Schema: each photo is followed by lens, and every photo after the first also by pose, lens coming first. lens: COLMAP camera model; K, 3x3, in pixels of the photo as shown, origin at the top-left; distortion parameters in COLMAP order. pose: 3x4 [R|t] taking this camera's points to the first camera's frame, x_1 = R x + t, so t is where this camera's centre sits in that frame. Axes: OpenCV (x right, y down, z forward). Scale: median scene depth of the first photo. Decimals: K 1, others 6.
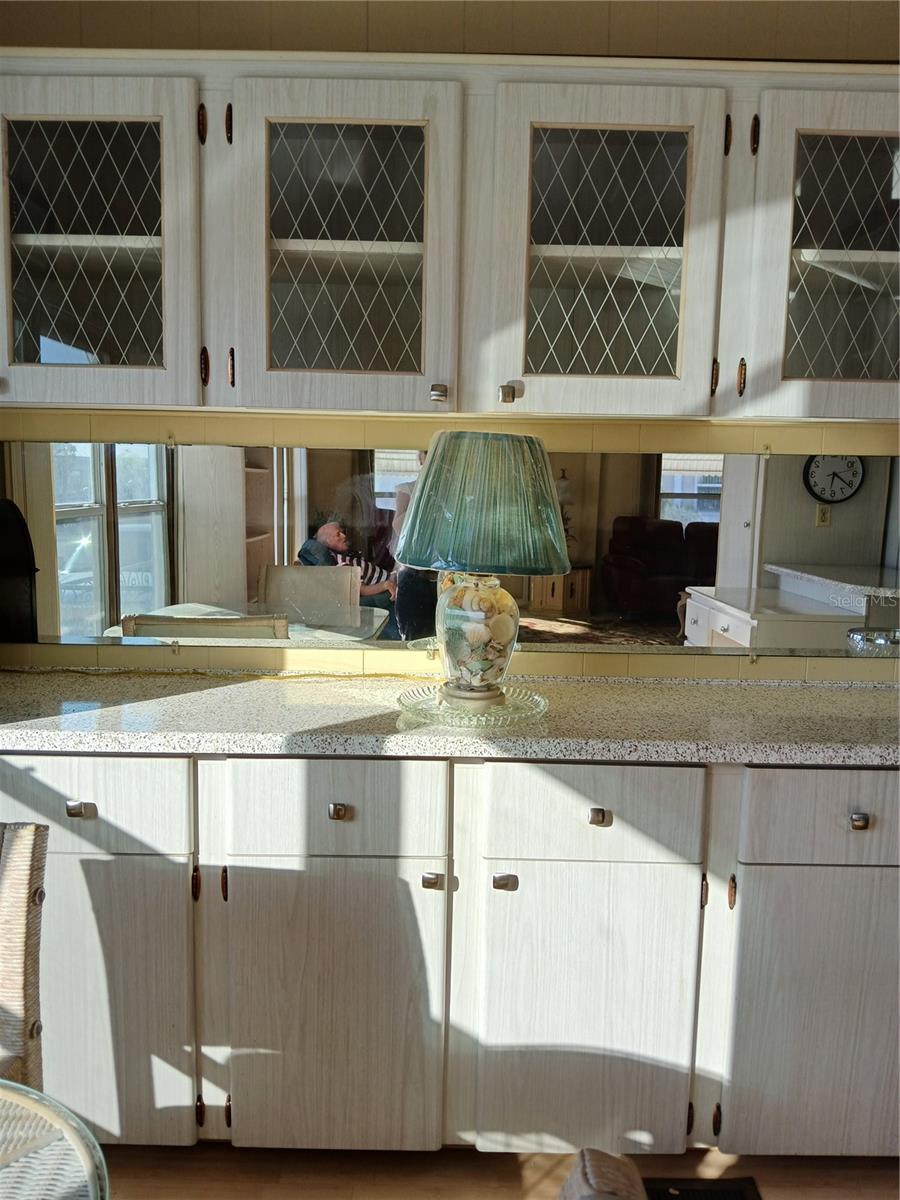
lens RADIAL K [[937.0, 0, 447.7], [0, 937.0, 619.6], [0, 0, 1]] dist [0.054677, -0.106830]
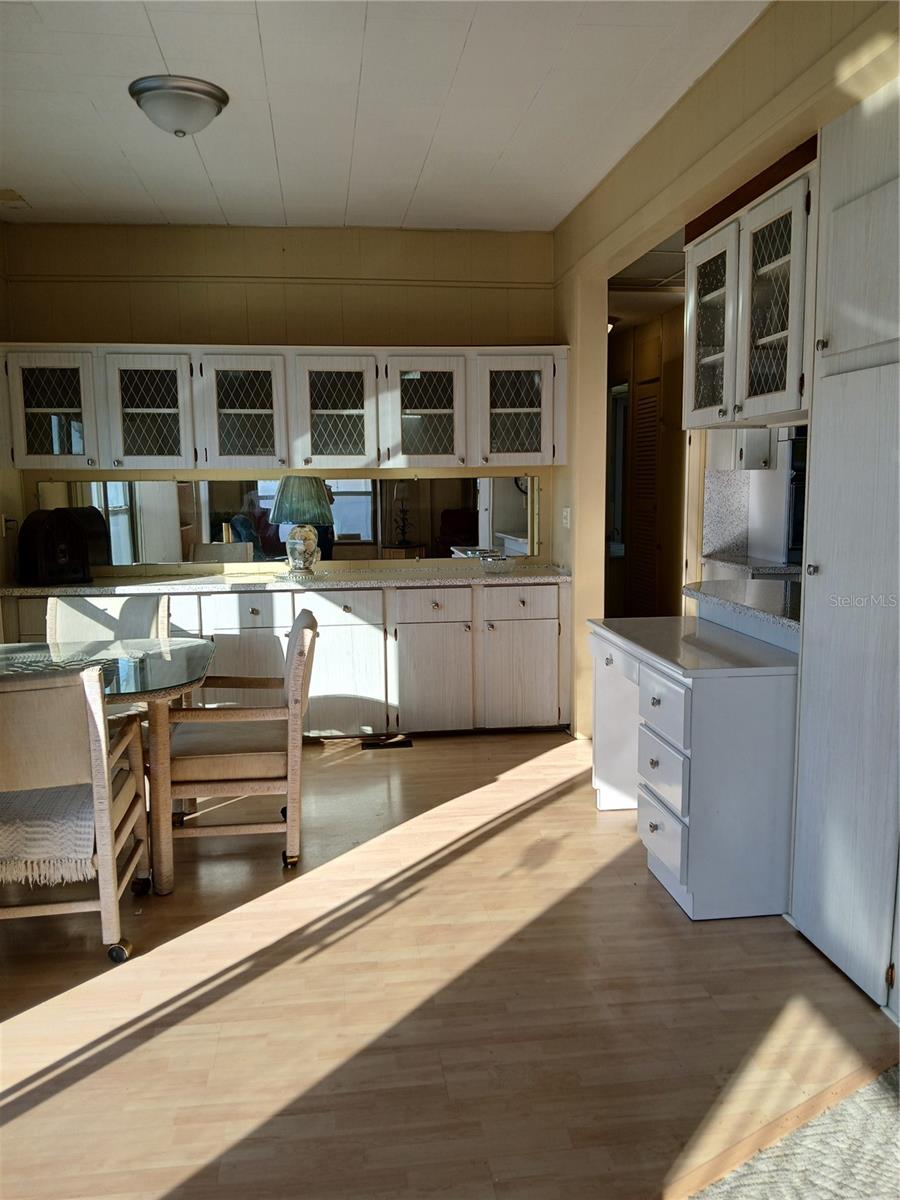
lens RADIAL K [[937.0, 0, 447.5], [0, 937.0, 618.0], [0, 0, 1]] dist [0.054677, -0.106830]
pose [[0.992157, -0.048199, 0.115333, 0.137422], [0.048200, 0.998834, 0.002785, 0.243023], [-0.115333, 0.002796, 0.993323, -1.863501]]
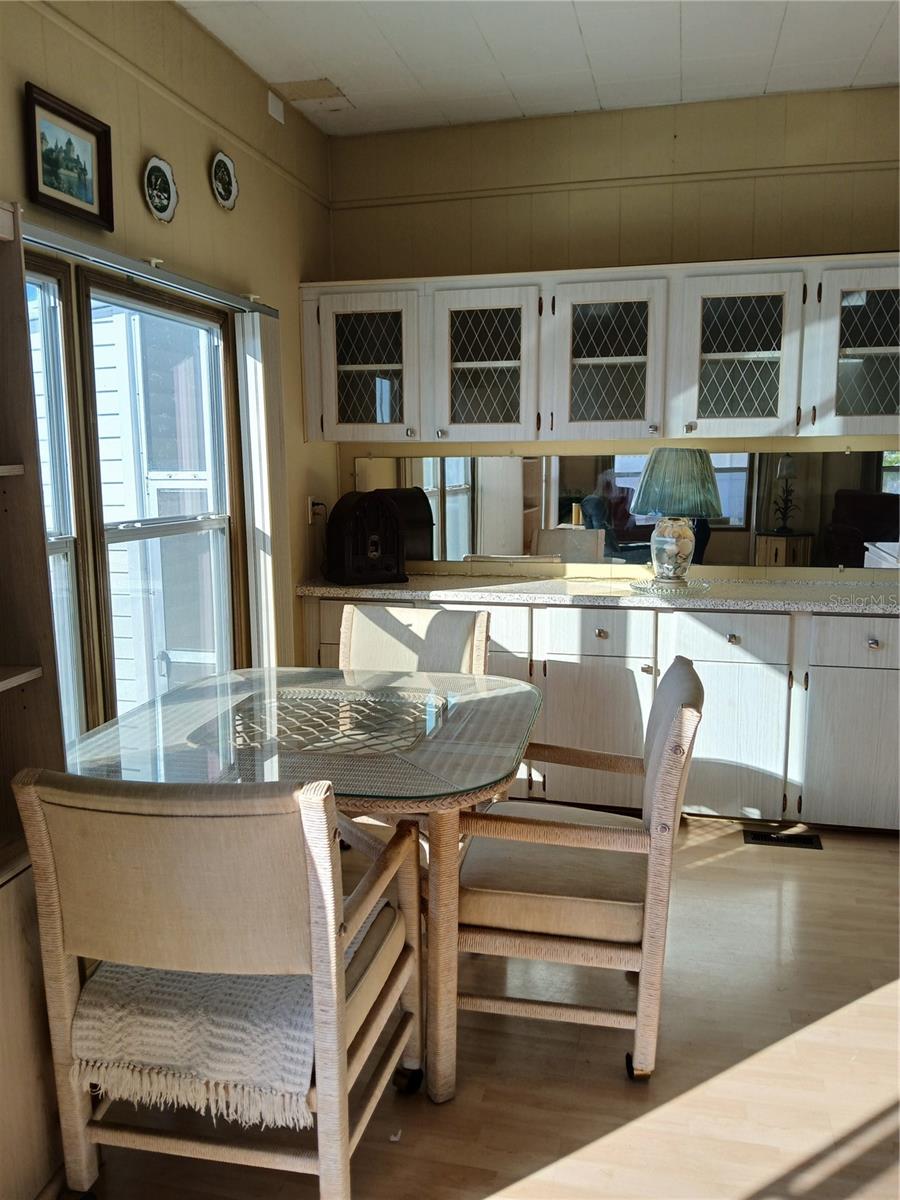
lens RADIAL K [[937.0, 0, 439.8], [0, 937.0, 617.2], [0, 0, 1]] dist [0.054677, -0.106830]
pose [[0.967092, 0.014370, -0.254020, 0.066667], [-0.009650, 0.999757, 0.019818, 0.129206], [0.254243, -0.016714, 0.966996, -1.091459]]
